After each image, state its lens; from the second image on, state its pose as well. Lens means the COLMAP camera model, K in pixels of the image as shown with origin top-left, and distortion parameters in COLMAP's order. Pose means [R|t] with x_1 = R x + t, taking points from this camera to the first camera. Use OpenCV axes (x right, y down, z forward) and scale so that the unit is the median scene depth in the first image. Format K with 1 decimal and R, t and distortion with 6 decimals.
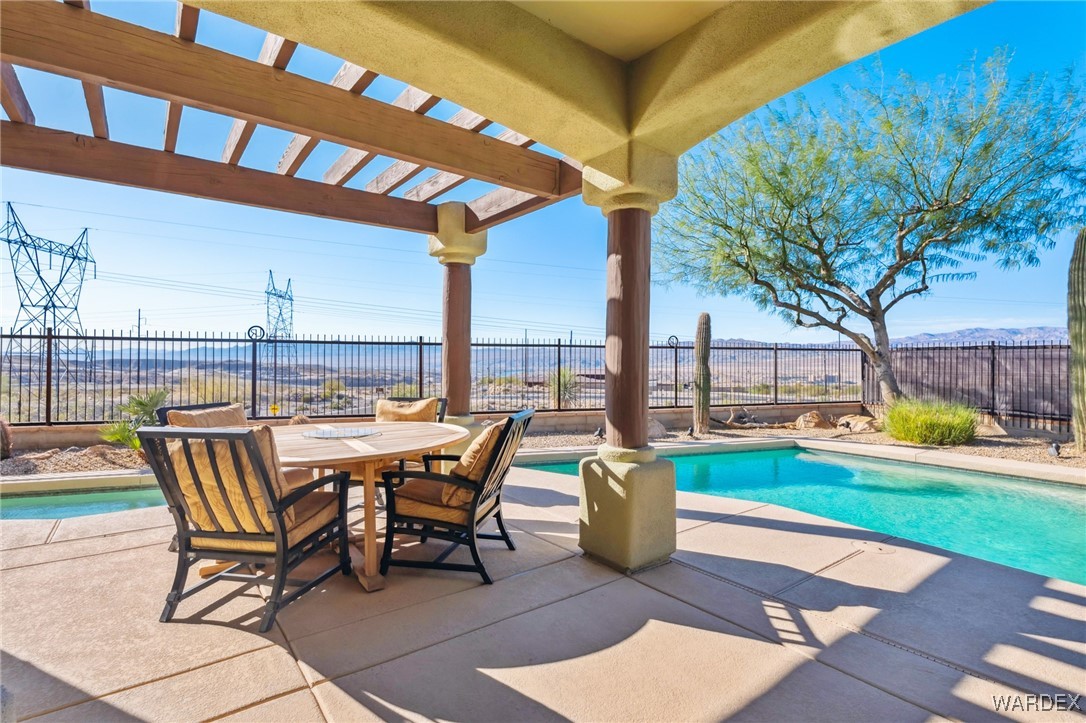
lens RADIAL K [[519.3, 0, 538.0], [0, 519.3, 360.9], [0, 0, 1]] dist [-0.001386, -0.000813]
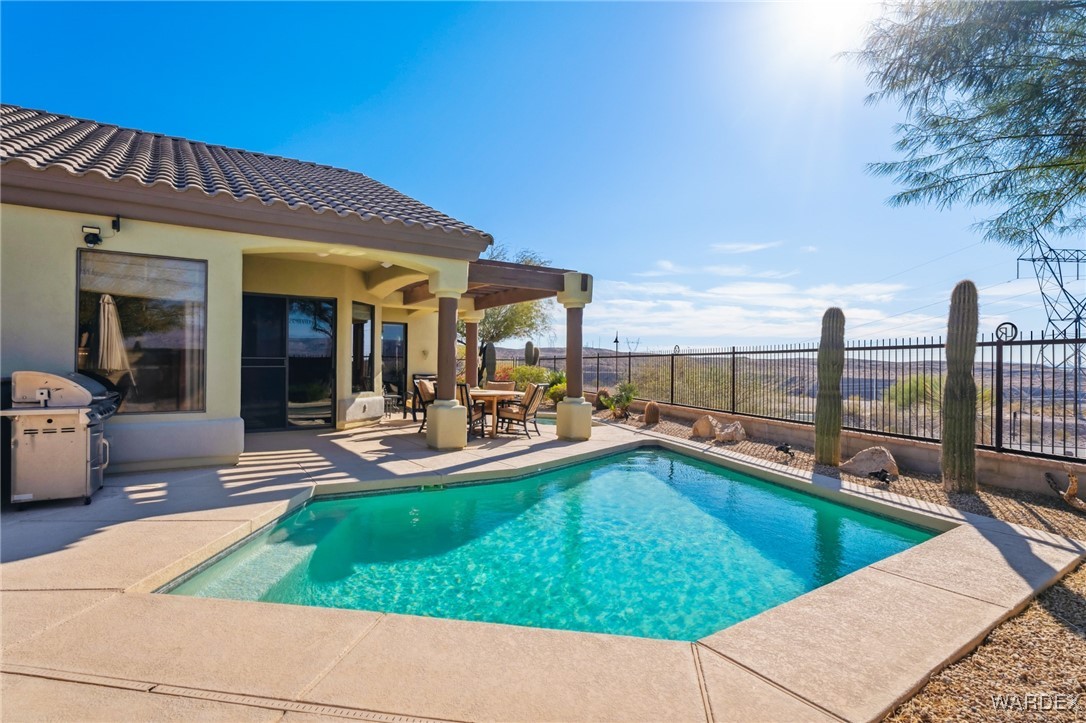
lens RADIAL K [[558.2, 0, 543.2], [0, 558.2, 358.4], [0, 0, 1]] dist [-0.002854, -0.000228]
pose [[-0.077347, -0.018123, -0.996839, 0.914077], [-0.015353, 0.999738, -0.016985, 0.006814], [0.996886, 0.013991, -0.077605, 0.563094]]
